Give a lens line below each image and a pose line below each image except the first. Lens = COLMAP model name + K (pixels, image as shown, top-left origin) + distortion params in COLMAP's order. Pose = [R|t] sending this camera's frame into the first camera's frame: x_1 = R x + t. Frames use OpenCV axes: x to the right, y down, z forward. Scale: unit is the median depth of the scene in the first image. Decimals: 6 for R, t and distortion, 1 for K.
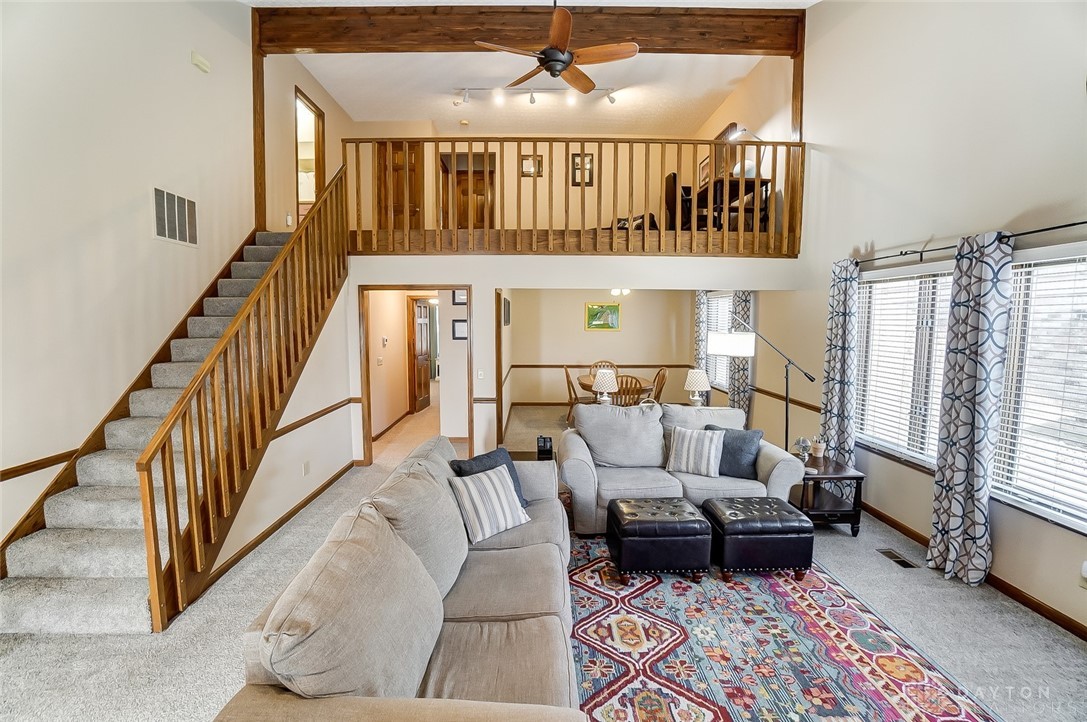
lens RADIAL K [[484.2, 0, 549.5], [0, 484.2, 359.5], [0, 0, 1]] dist [-0.060397, 0.019603]
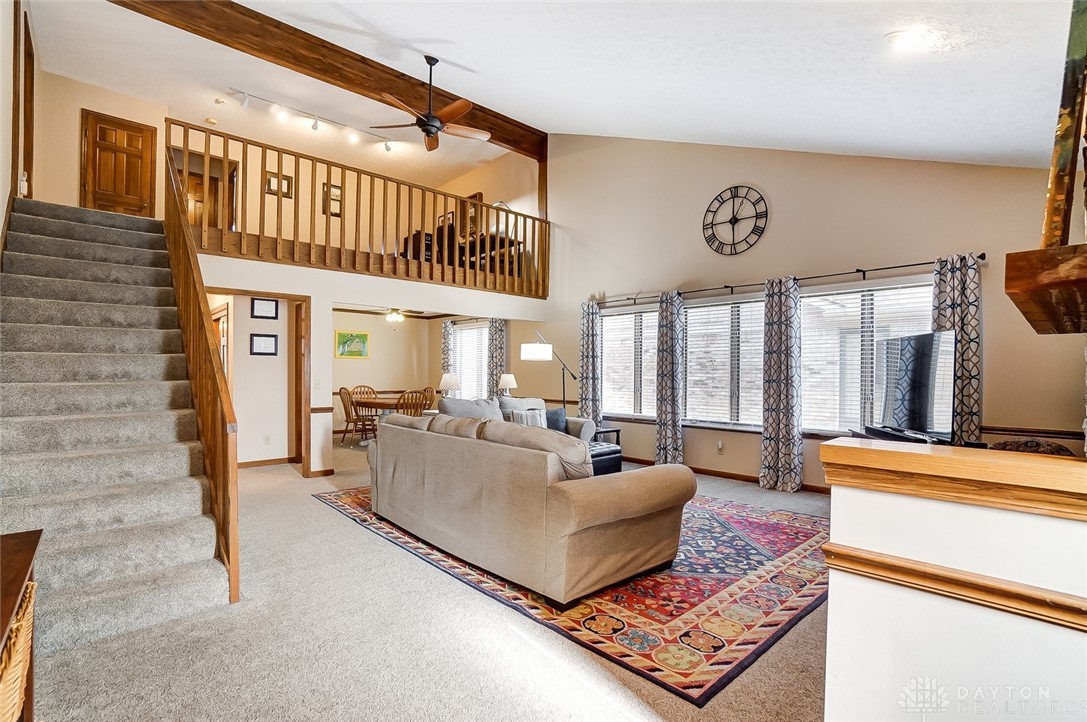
lens RADIAL K [[484.2, 0, 571.4], [0, 484.2, 376.3], [0, 0, 1]] dist [-0.060397, 0.019603]
pose [[0.734247, -0.012139, 0.678774, -0.549198], [0.056138, 0.997502, -0.042886, 0.111294], [-0.676558, 0.069594, 0.733094, -0.133352]]
